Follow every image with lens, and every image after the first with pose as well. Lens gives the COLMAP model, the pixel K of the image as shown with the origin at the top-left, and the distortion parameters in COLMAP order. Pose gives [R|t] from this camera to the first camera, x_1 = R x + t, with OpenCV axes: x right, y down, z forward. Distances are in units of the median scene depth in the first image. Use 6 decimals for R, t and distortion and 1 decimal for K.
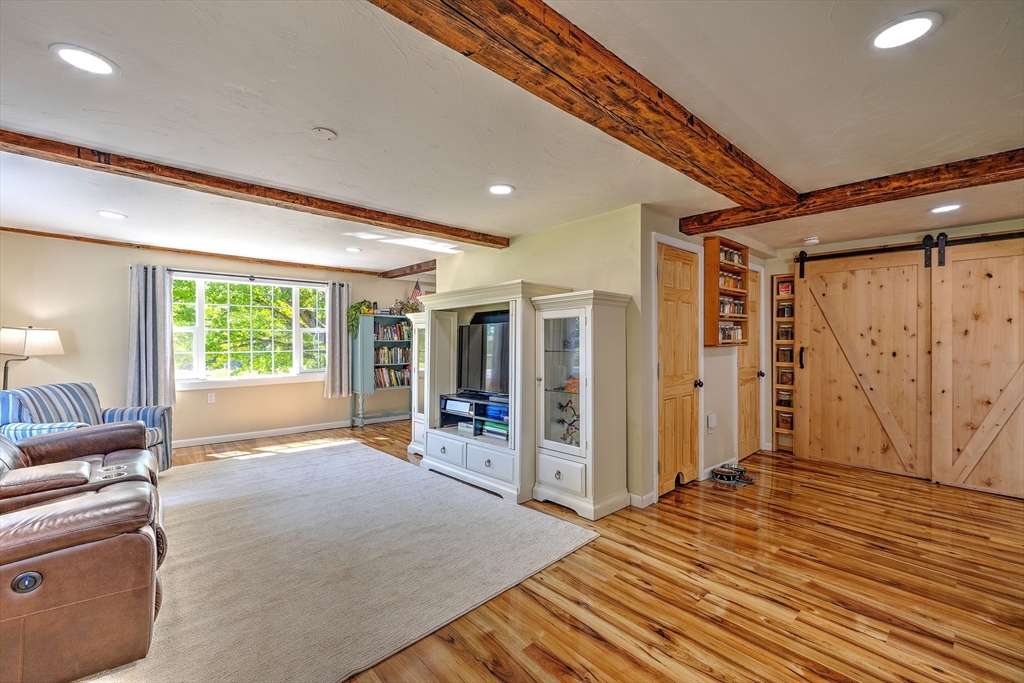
lens RADIAL K [[423.9, 0, 508.1], [0, 423.9, 340.2], [0, 0, 1]] dist [-0.001584, -0.000202]
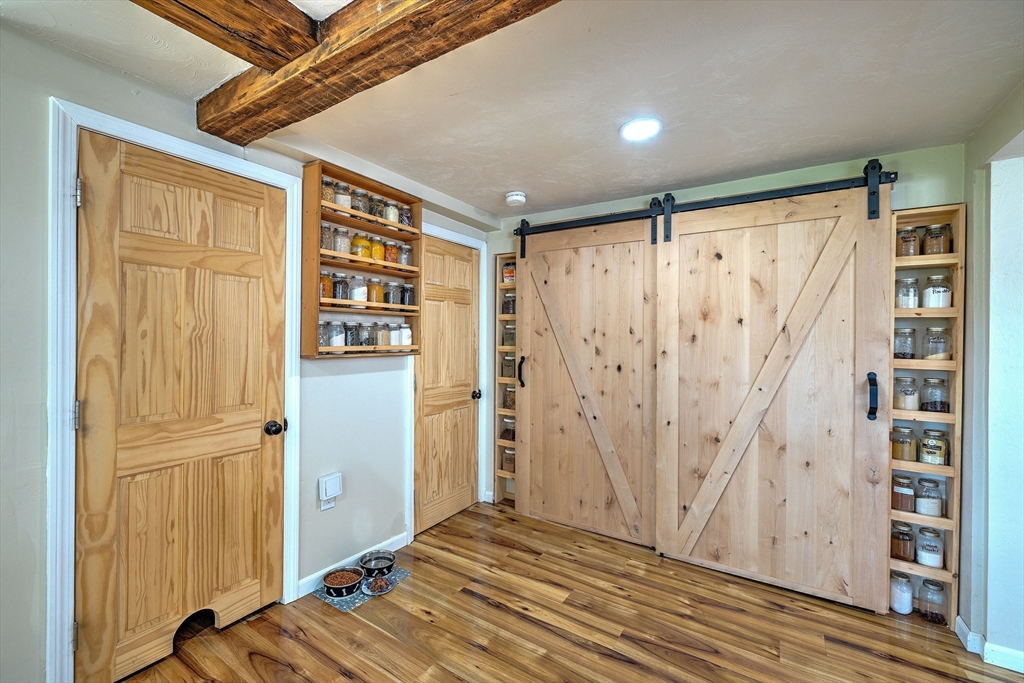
lens RADIAL K [[423.9, 0, 508.5], [0, 423.9, 340.4], [0, 0, 1]] dist [-0.001584, -0.000202]
pose [[0.964421, 0.009969, 0.264183, 0.597472], [-0.009128, 0.999949, -0.004410, -0.008659], [-0.264214, 0.001842, 0.964462, 0.404209]]
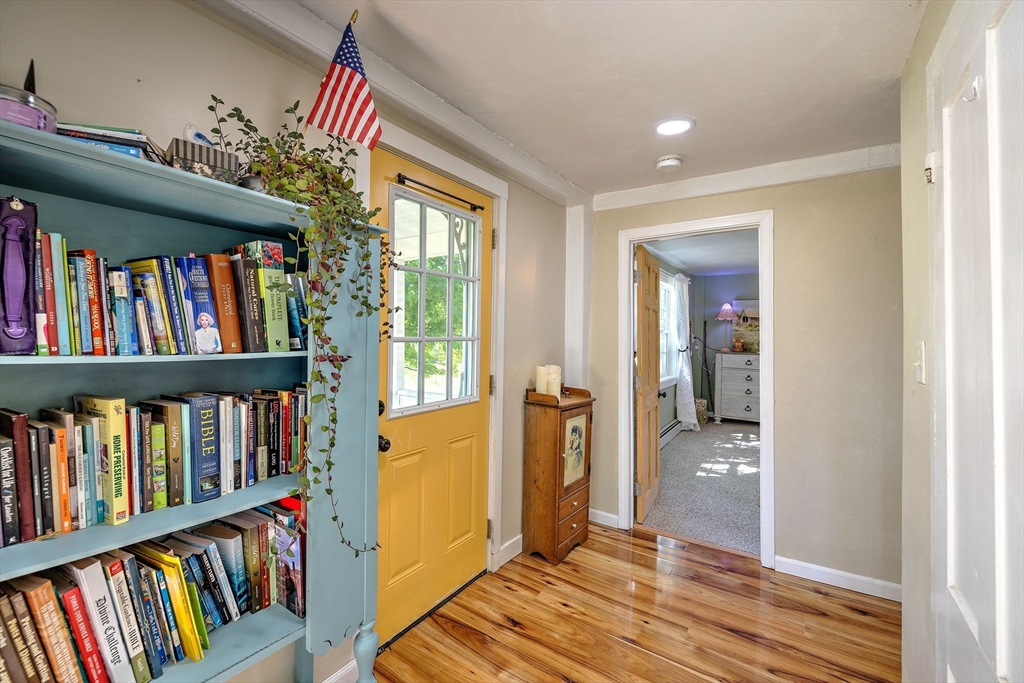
lens RADIAL K [[423.9, 0, 509.0], [0, 423.9, 339.2], [0, 0, 1]] dist [-0.001584, -0.000202]
pose [[0.977116, 0.004455, 0.212660, -0.305594], [-0.002957, 0.999969, -0.007363, -0.006017], [-0.212686, 0.006565, 0.977099, 1.338734]]
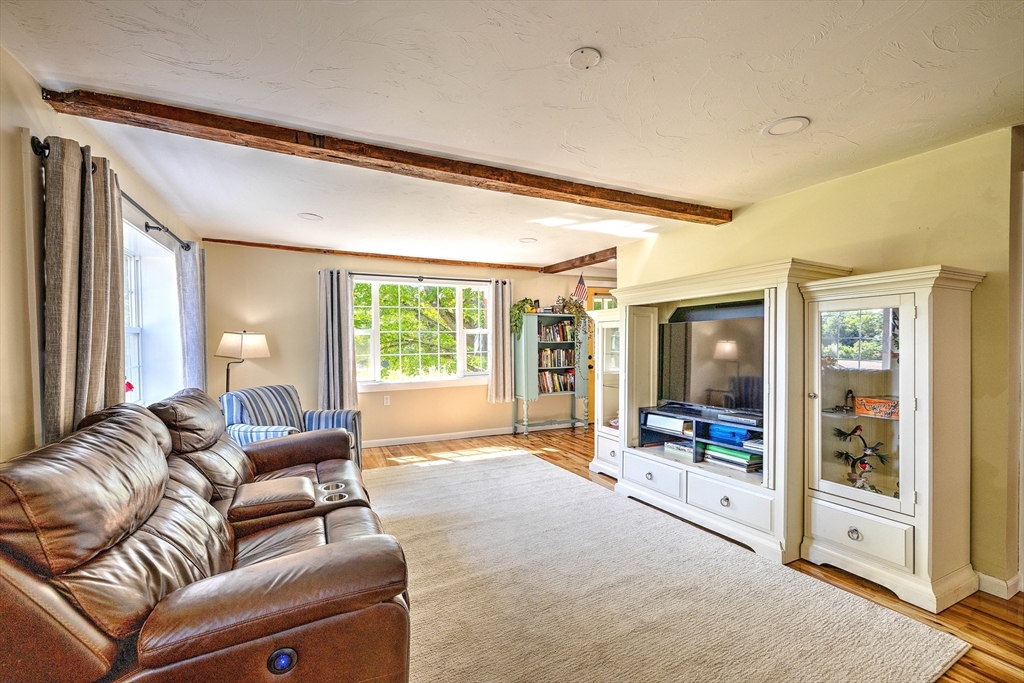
lens RADIAL K [[423.9, 0, 504.5], [0, 423.9, 348.8], [0, 0, 1]] dist [-0.001584, -0.000202]
pose [[0.962901, -0.000899, -0.269852, -0.213505], [0.006820, 0.999756, 0.021005, -0.005937], [0.269767, -0.022066, 0.962673, 0.149120]]
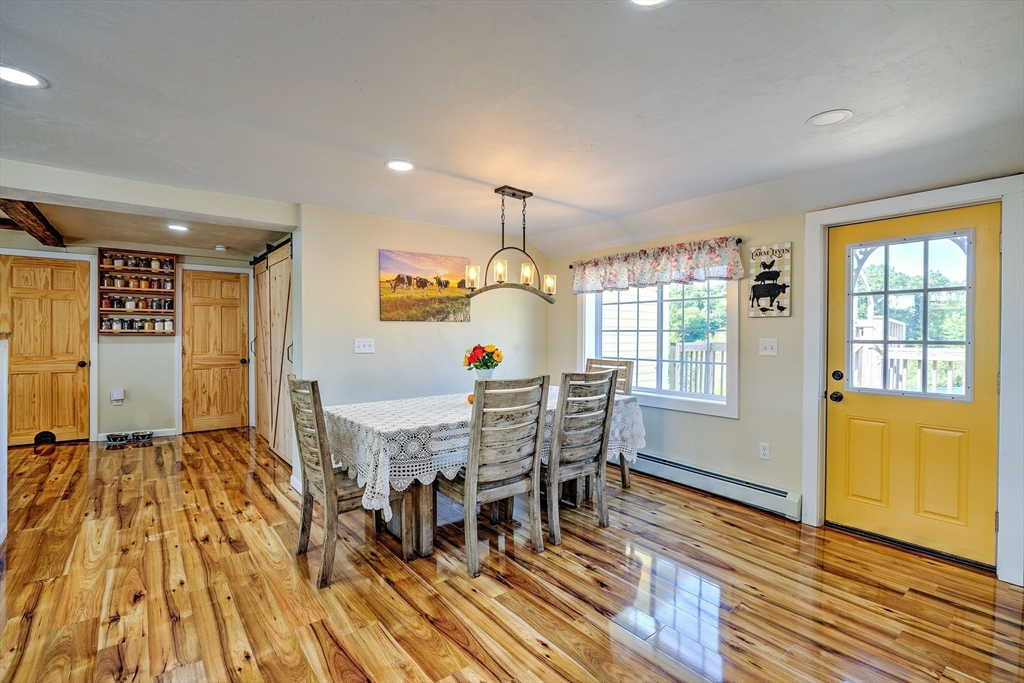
lens RADIAL K [[480.3, 0, 511.2], [0, 480.3, 338.8], [0, 0, 1]] dist [0.003780, -0.000286]
pose [[0.996351, 0.010061, -0.084753, 1.853678], [-0.010212, 0.999947, -0.001343, 0.016958], [0.084735, 0.002204, 0.996401, -0.323404]]
